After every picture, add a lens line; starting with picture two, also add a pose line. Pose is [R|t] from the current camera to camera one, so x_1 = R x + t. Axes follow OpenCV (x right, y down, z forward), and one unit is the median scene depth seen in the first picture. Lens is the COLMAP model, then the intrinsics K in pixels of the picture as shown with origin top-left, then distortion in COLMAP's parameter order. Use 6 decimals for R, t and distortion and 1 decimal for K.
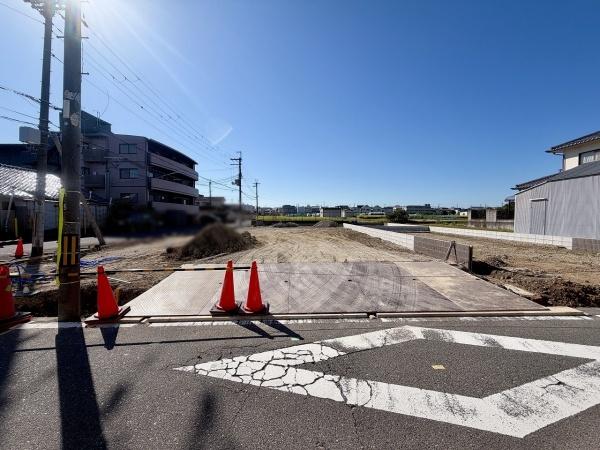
lens RADIAL K [[237.9, 0, 299.1], [0, 237.9, 224.8], [0, 0, 1]] dist [-0.001462, 0.000305]
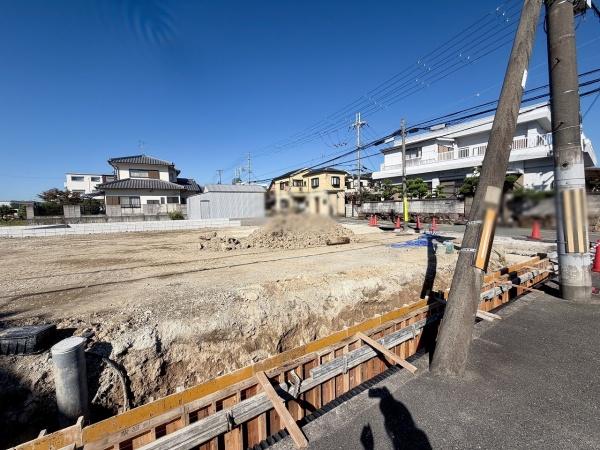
lens RADIAL K [[237.9, 0, 298.3], [0, 237.9, 225.7], [0, 0, 1]] dist [-0.001462, 0.000305]
pose [[-0.496836, -0.054232, 0.866148, -1.420836], [0.050776, 0.994519, 0.091396, -0.058383], [-0.866358, 0.089388, -0.491359, 1.783404]]
